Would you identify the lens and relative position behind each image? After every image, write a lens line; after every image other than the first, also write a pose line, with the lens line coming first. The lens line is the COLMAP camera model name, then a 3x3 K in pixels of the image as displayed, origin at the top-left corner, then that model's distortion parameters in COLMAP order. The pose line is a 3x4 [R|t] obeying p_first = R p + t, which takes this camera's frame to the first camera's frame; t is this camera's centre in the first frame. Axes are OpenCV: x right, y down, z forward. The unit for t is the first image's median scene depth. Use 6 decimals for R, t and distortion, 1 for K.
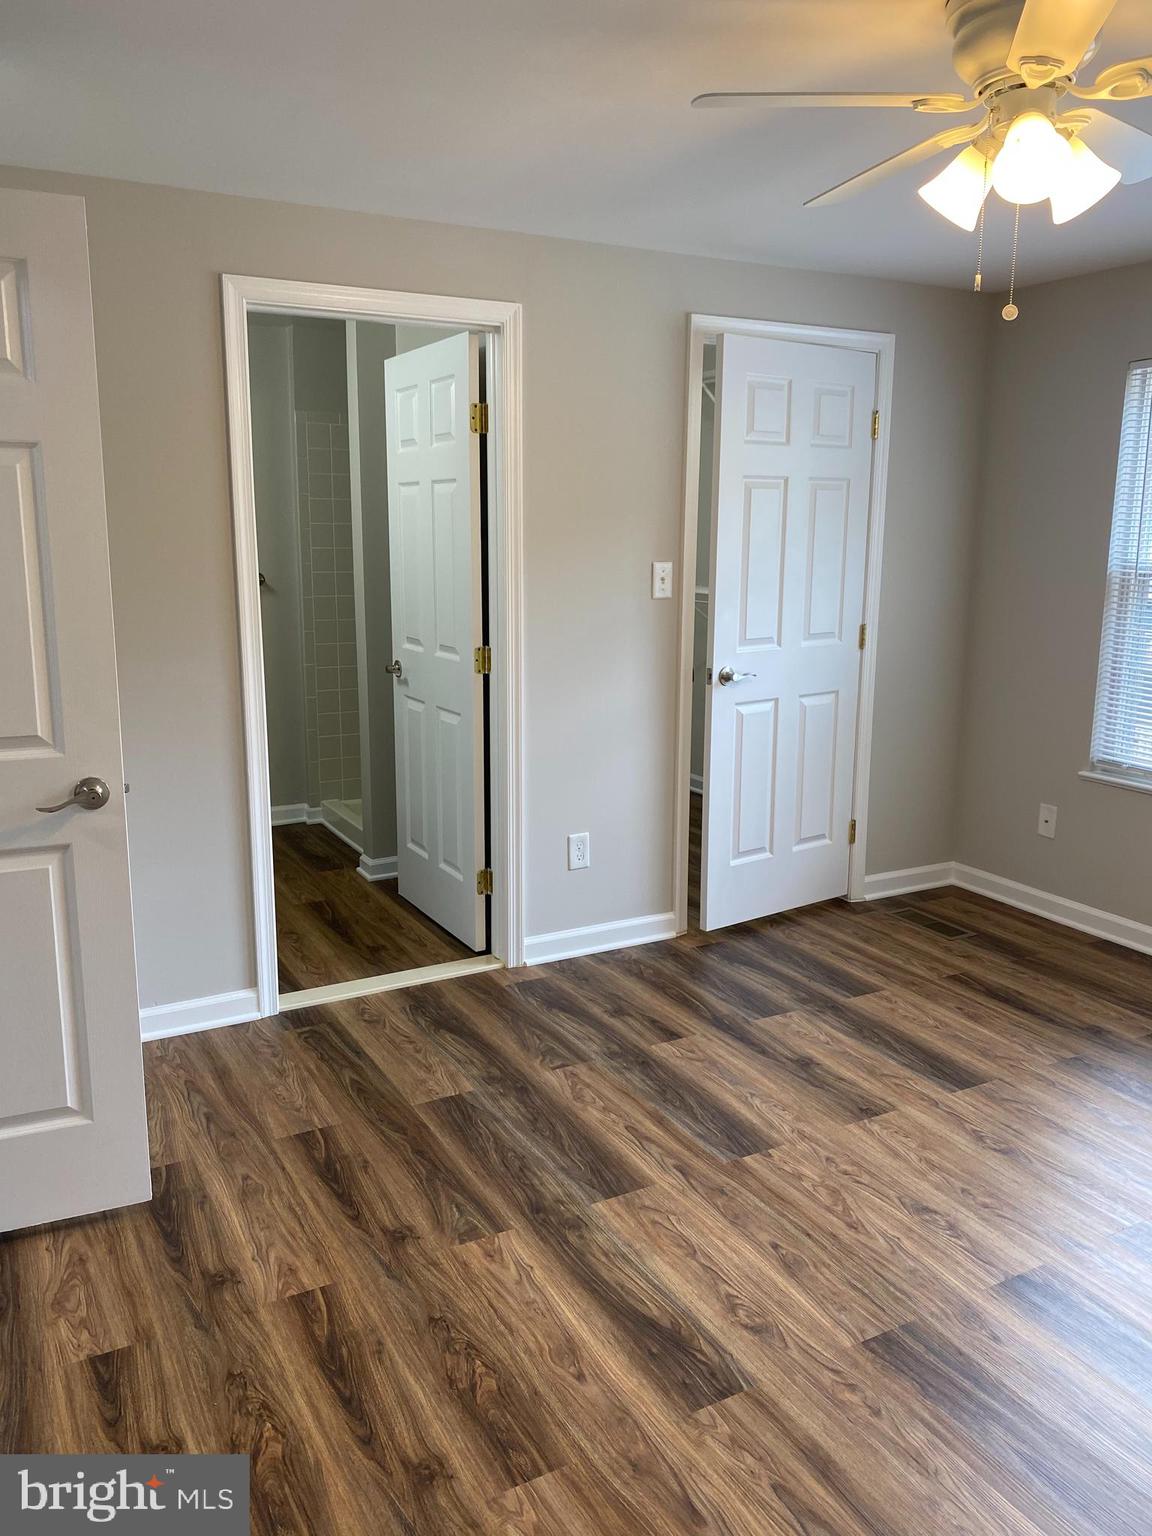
lens RADIAL K [[1175.6, 0, 578.1], [0, 1175.6, 769.1], [0, 0, 1]] dist [0.044058, -0.049686]
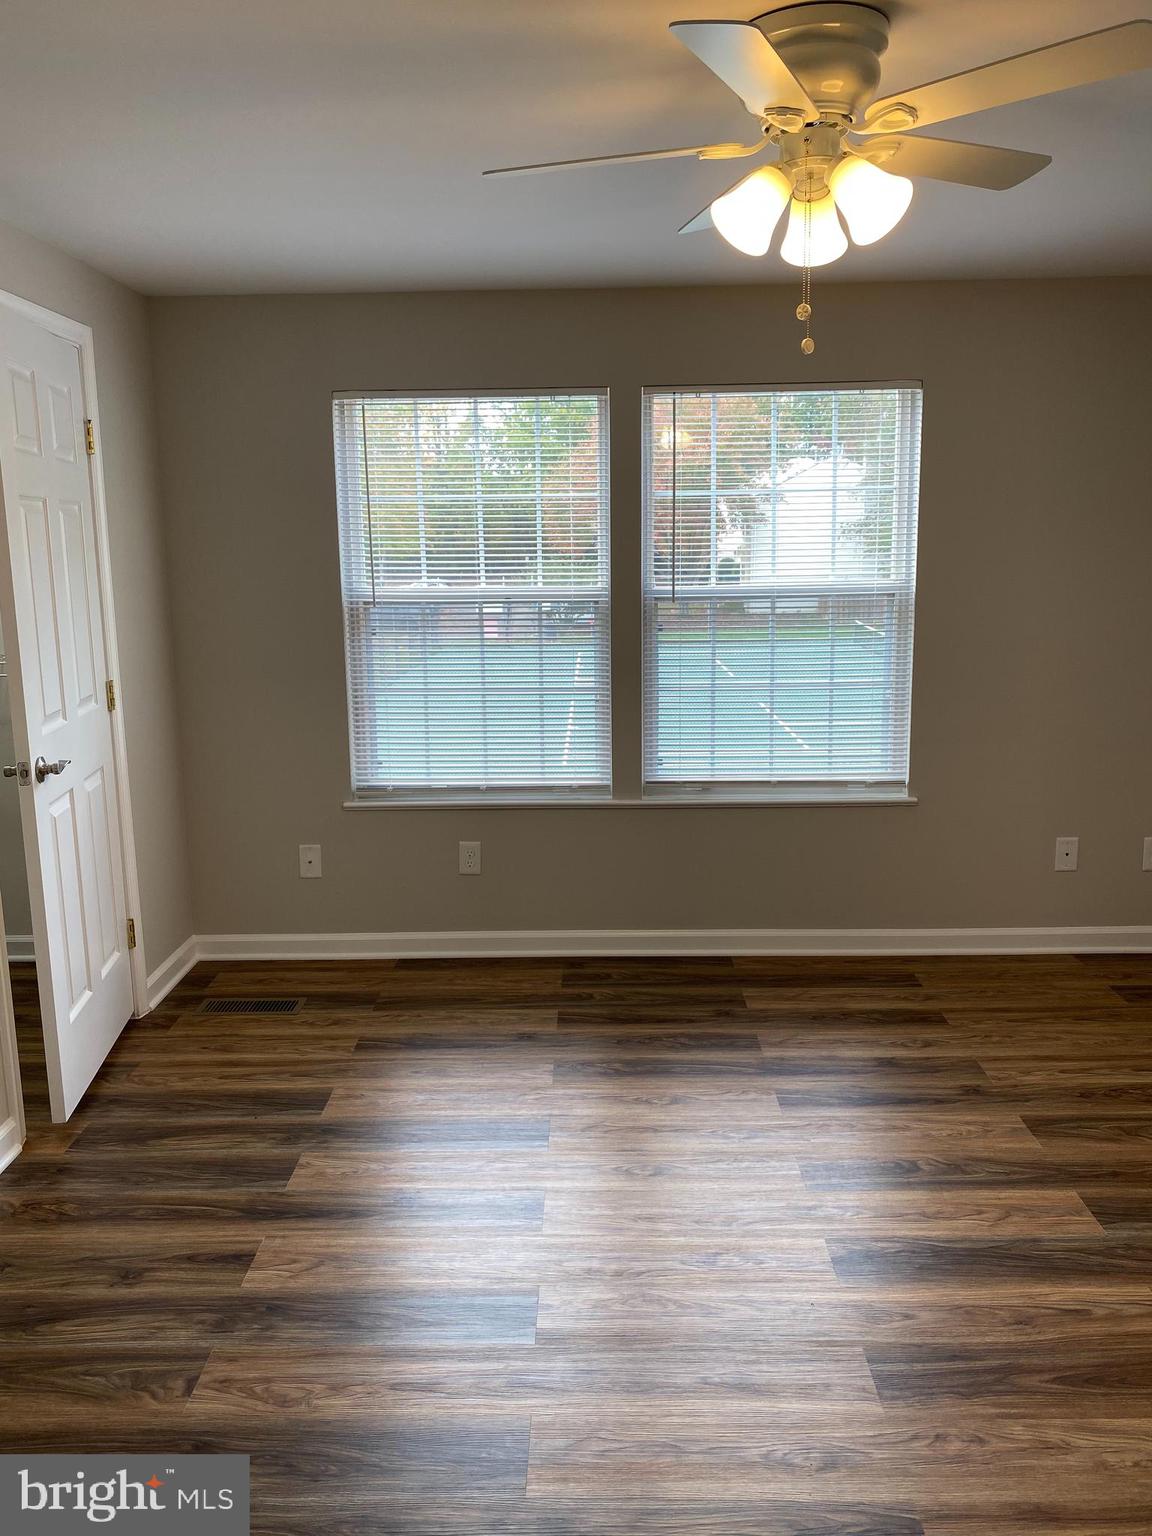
lens RADIAL K [[1175.6, 0, 583.2], [0, 1175.6, 760.6], [0, 0, 1]] dist [0.044058, -0.049686]
pose [[0.498347, -0.170793, 0.849988, -0.318778], [0.195134, 0.977345, 0.081977, -0.077856], [-0.844733, 0.125009, 0.520384, 0.332415]]
